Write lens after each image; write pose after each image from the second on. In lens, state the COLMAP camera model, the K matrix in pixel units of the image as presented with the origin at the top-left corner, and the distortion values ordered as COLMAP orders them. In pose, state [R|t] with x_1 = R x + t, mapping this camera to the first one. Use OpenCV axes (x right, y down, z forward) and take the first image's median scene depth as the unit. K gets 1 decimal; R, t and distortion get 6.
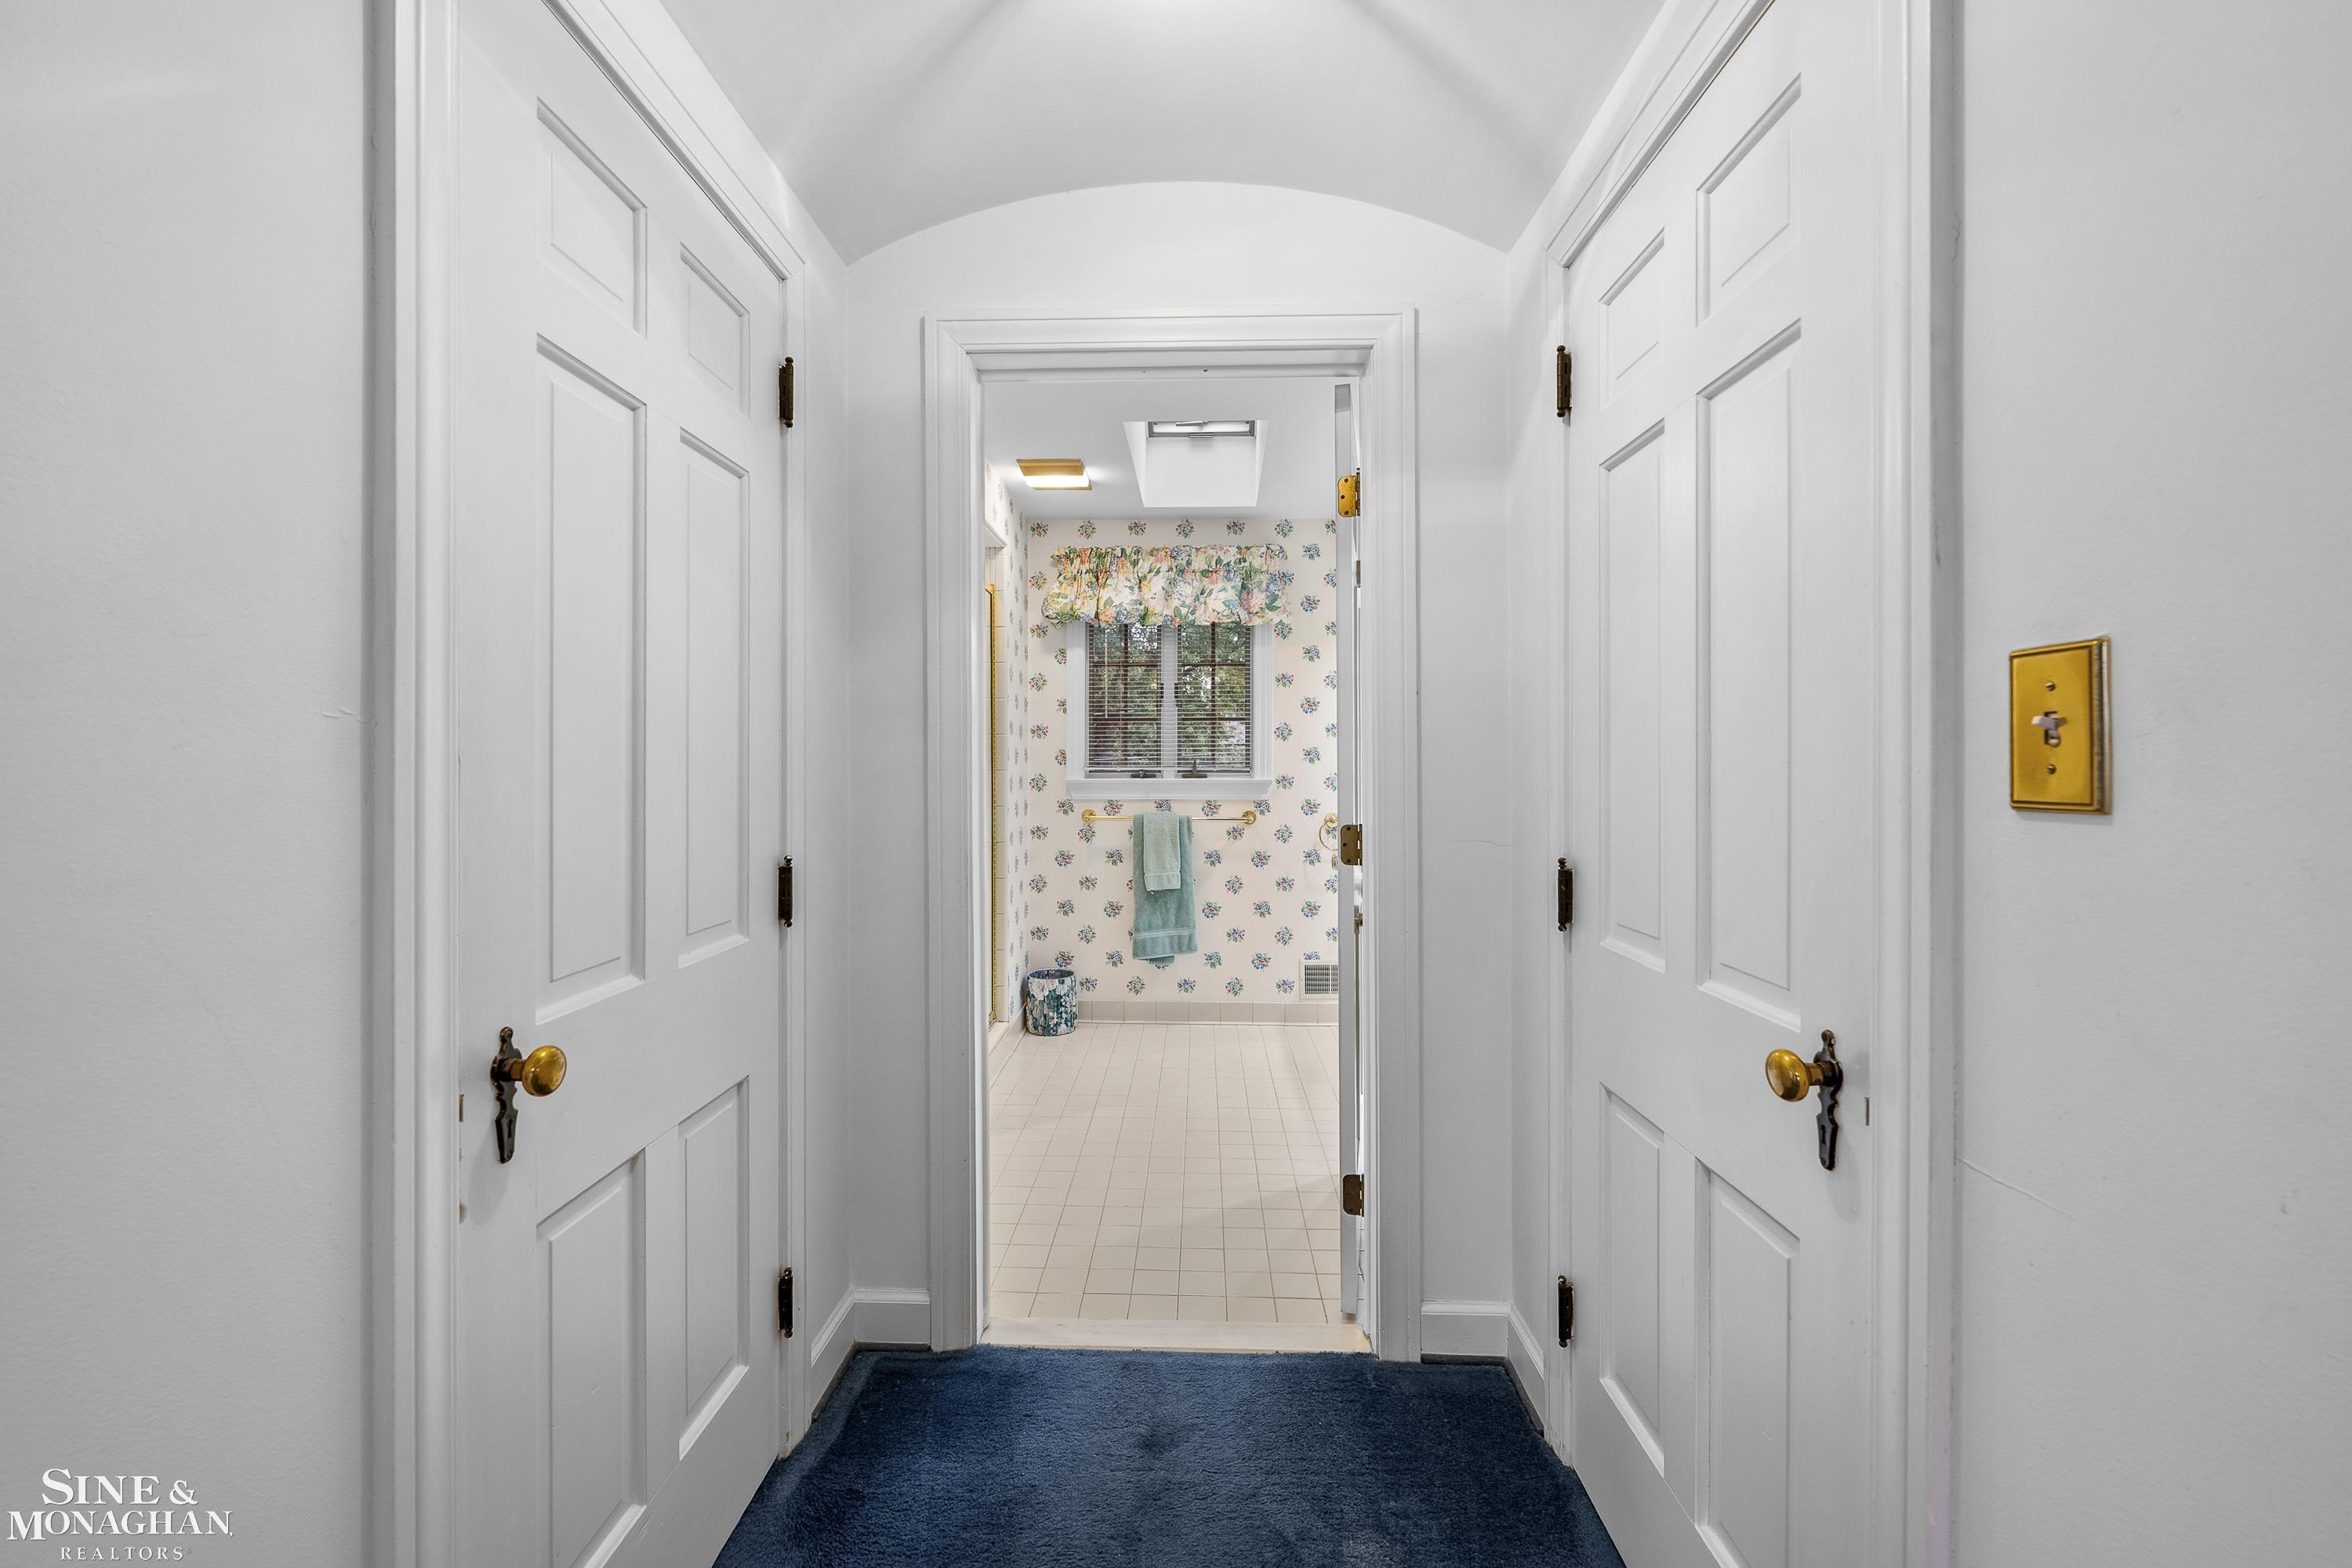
lens RADIAL K [[952.3, 0, 1175.5], [0, 952.3, 766.5], [0, 0, 1]] dist [0.000068, 0.000036]
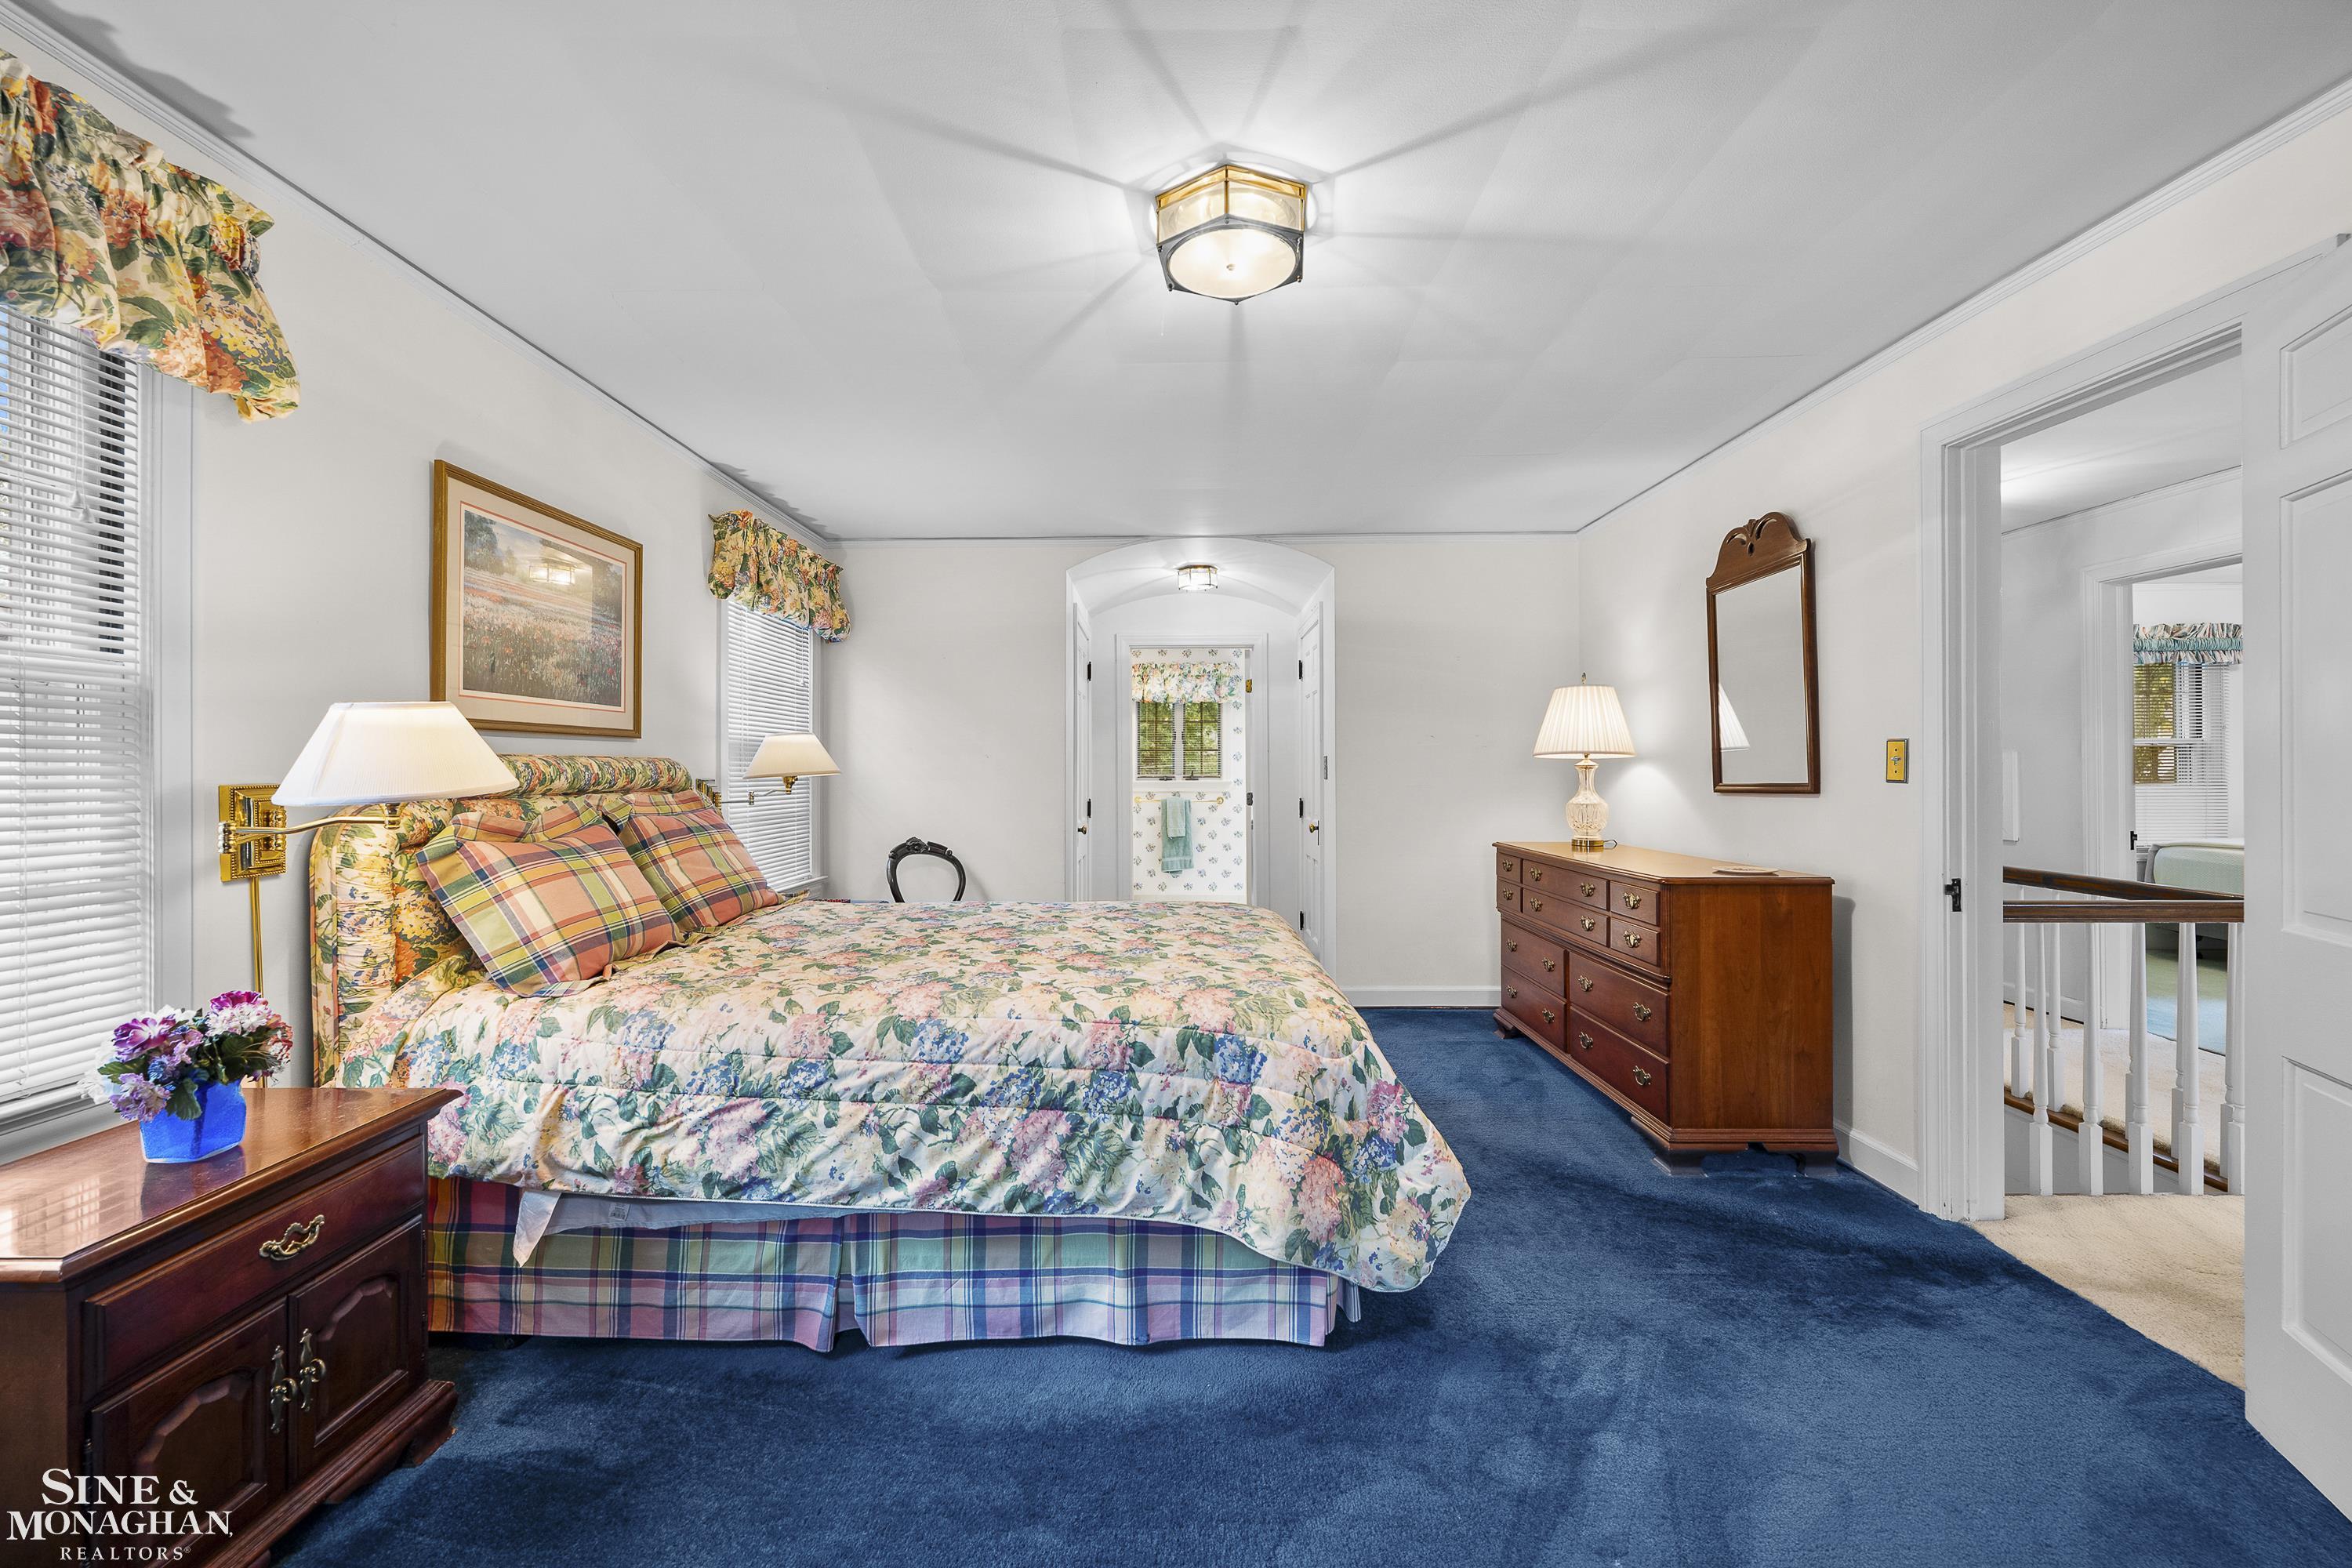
lens RADIAL K [[934.0, 0, 1170.6], [0, 934.0, 777.9], [0, 0, 1]] dist [-0.000549, -0.000090]
pose [[0.999869, -0.001944, 0.016074, -0.055678], [0.001908, 0.999996, 0.002289, 0.002697], [-0.016078, -0.002258, 0.999868, -0.926062]]
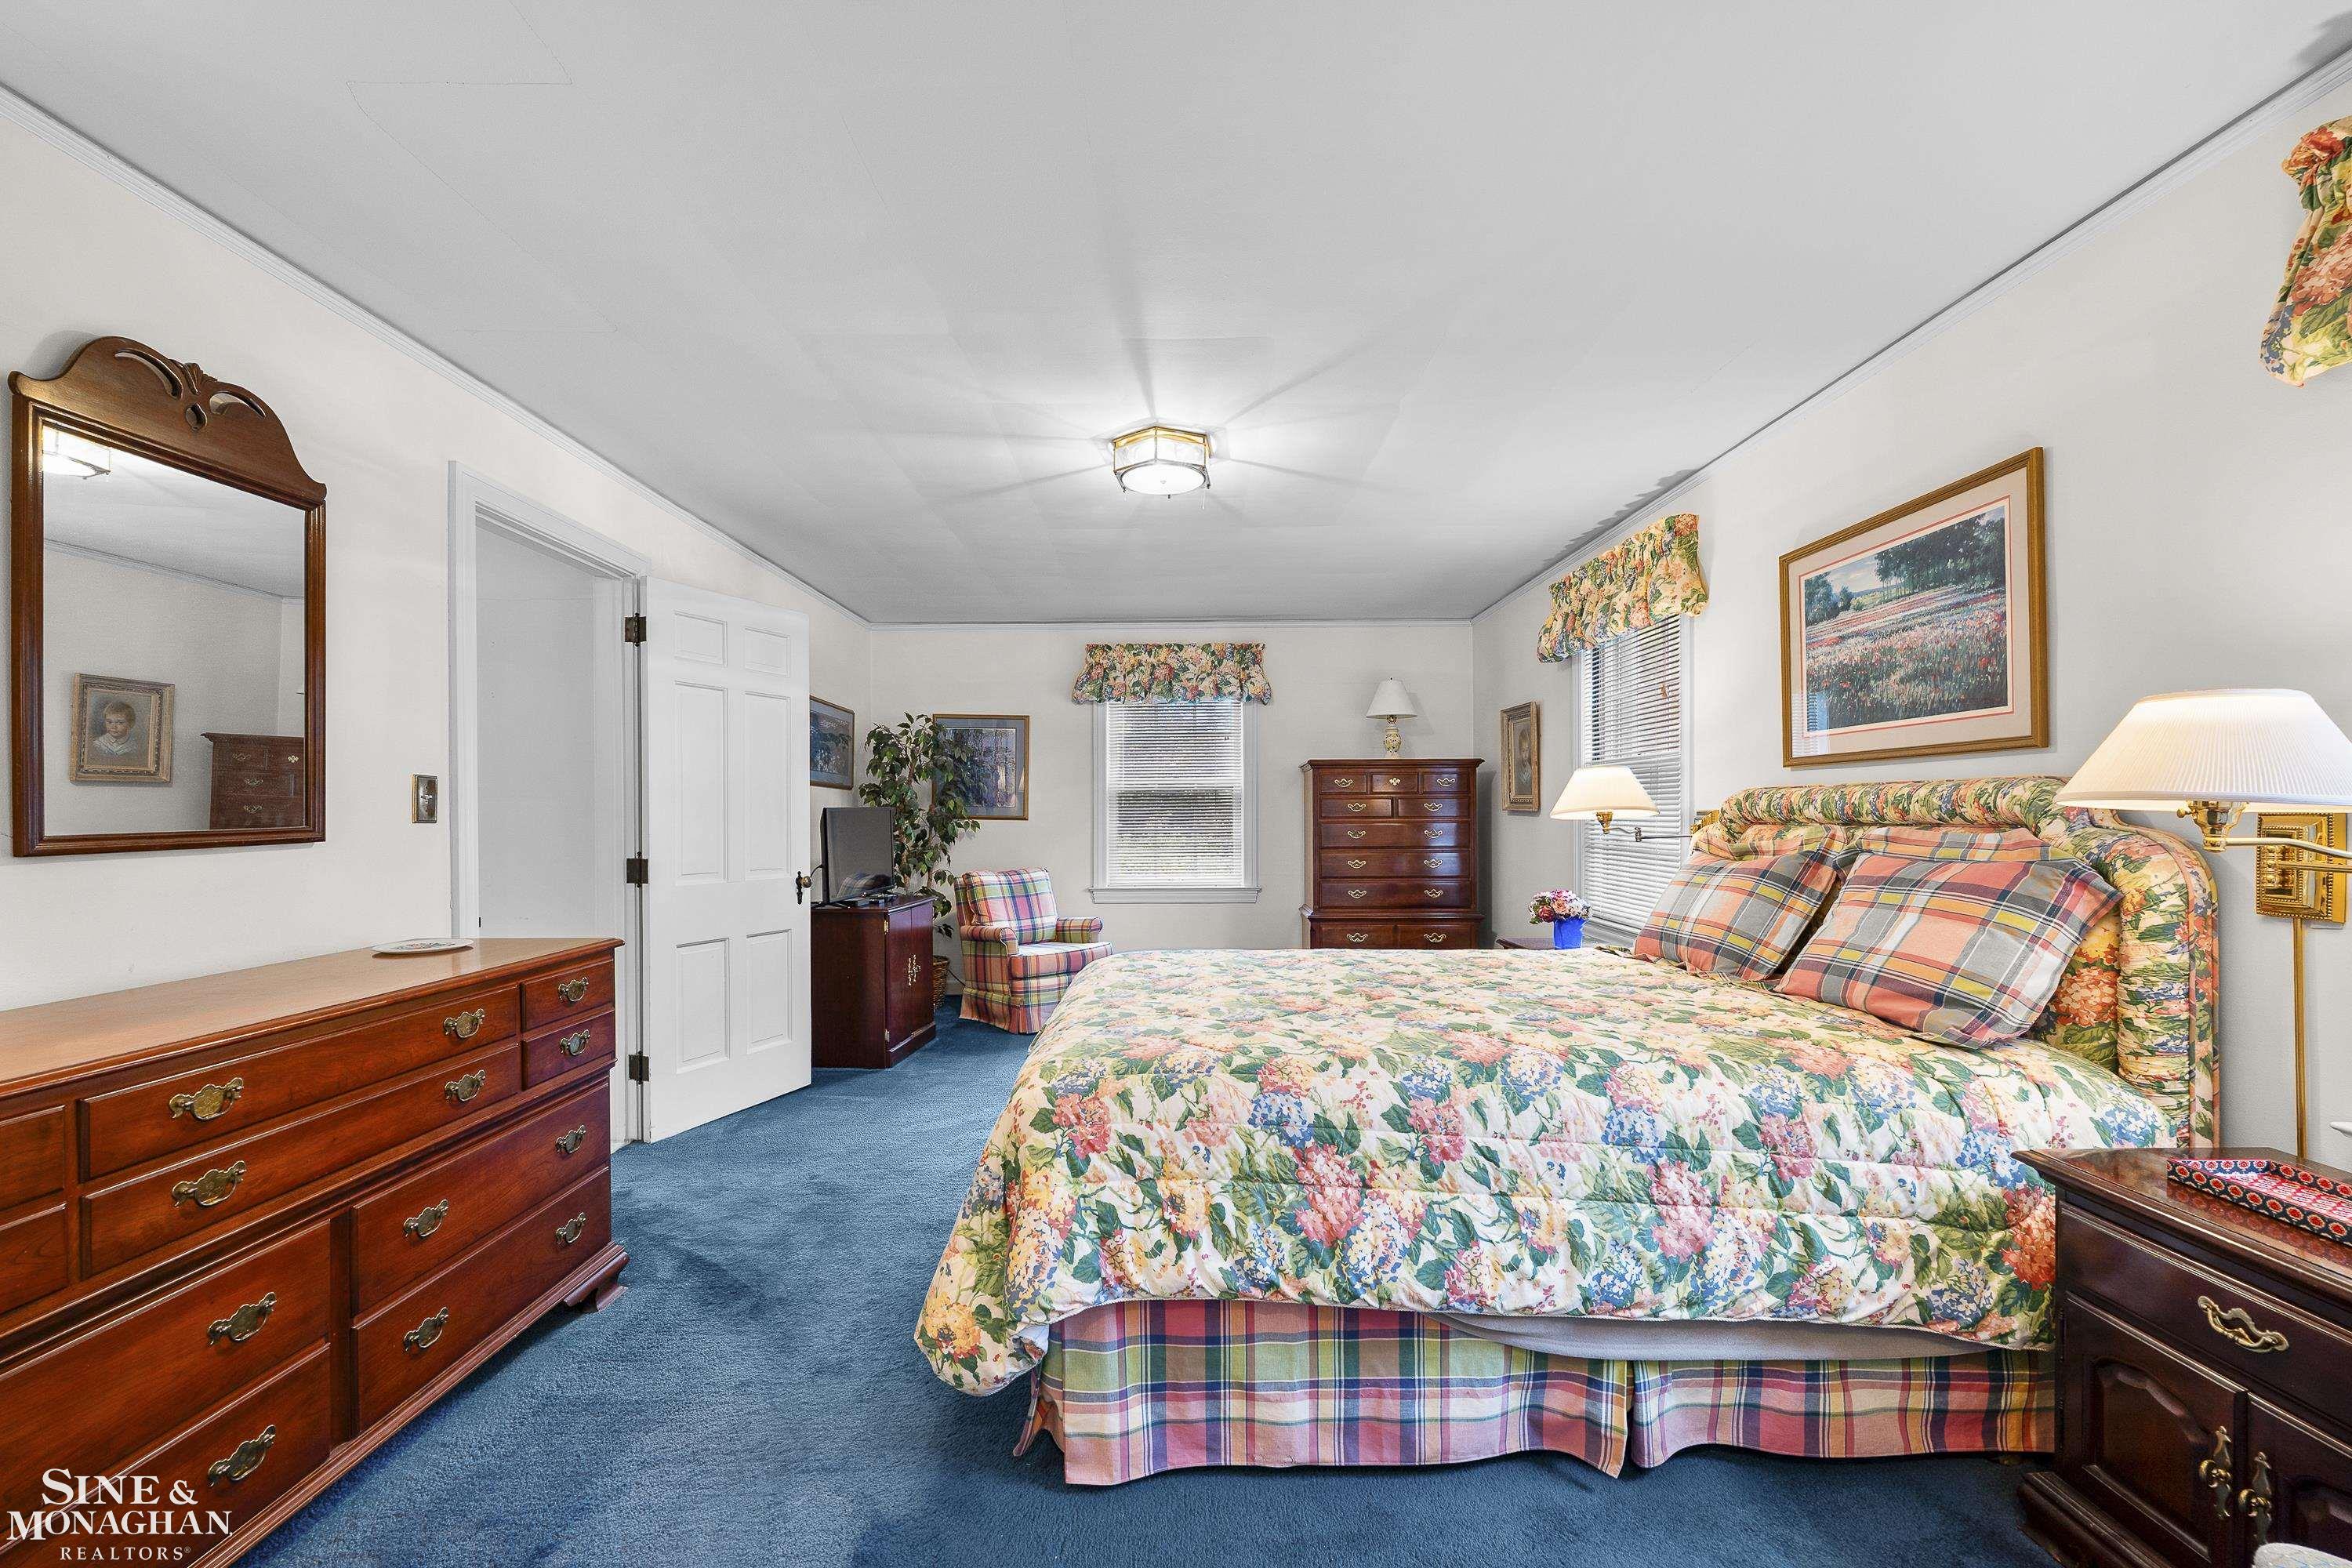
lens RADIAL K [[969.3, 0, 1171.5], [0, 969.3, 833.2], [0, 0, 1]] dist [-0.000080, -0.000020]
pose [[-0.999825, 0.006589, -0.017527, -0.012919], [0.006100, 0.999593, 0.027858, 0.000257], [0.017704, 0.027746, -0.999458, 0.183710]]
